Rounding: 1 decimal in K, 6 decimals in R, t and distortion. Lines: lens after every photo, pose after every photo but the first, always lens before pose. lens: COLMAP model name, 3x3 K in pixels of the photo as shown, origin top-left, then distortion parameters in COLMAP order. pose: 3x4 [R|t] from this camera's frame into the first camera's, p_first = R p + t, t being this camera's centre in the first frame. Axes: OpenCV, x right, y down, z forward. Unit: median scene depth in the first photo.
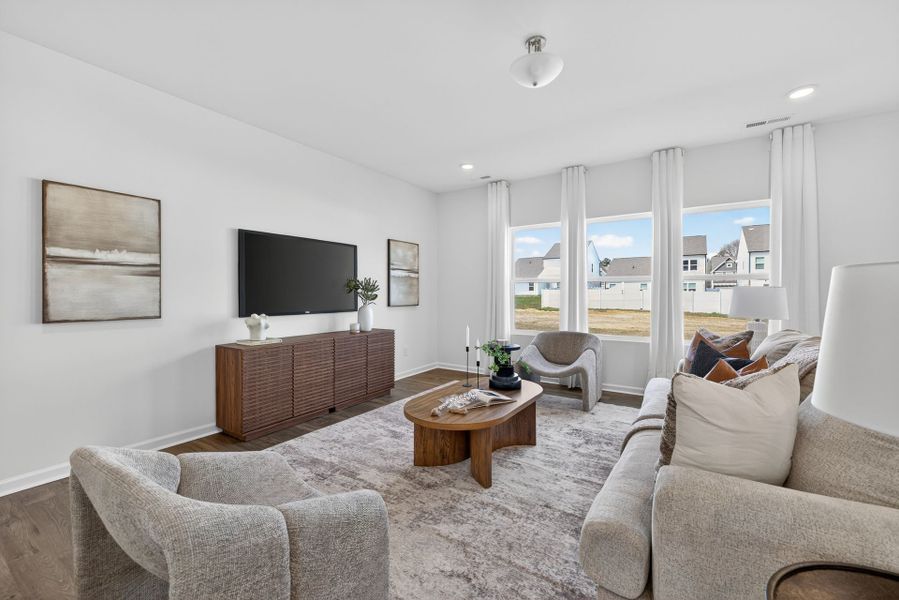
lens RADIAL K [[386.6, 0, 450.2], [0, 386.6, 293.2], [0, 0, 1]] dist [0.013178, -0.000837]
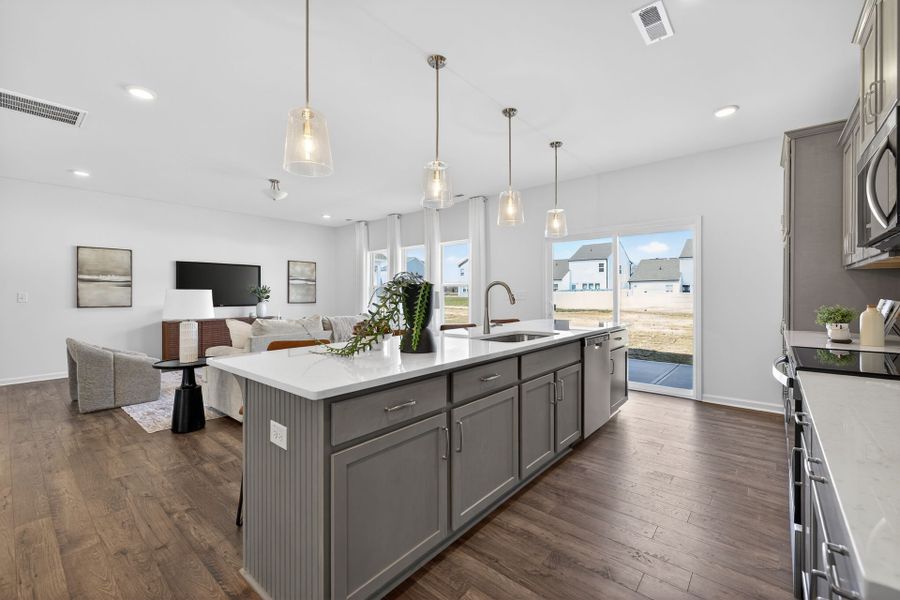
lens RADIAL K [[387.0, 0, 450.7], [0, 387.0, 293.2], [0, 0, 1]] dist [0.013178, -0.000837]
pose [[0.992460, -0.003539, -0.122521, 1.105613], [0.002903, 0.999981, -0.005367, 0.006902], [0.122538, 0.004971, 0.992451, -0.789947]]
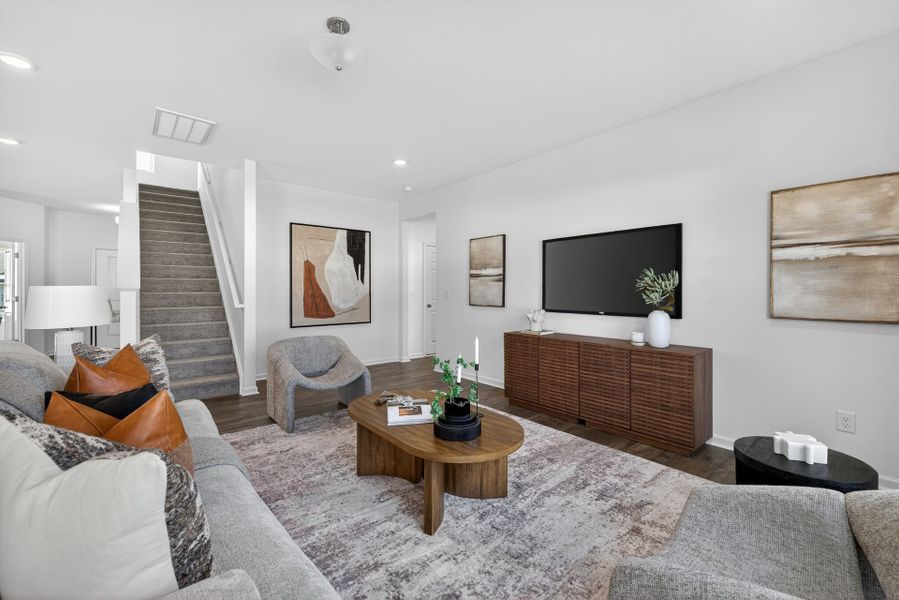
lens RADIAL K [[386.6, 0, 450.2], [0, 386.6, 293.2], [0, 0, 1]] dist [0.013178, -0.000837]
pose [[-0.310530, 0.006303, -0.950543, 0.776730], [-0.001211, 0.999975, 0.007027, -0.005238], [0.950563, 0.003334, -0.310515, 1.184758]]
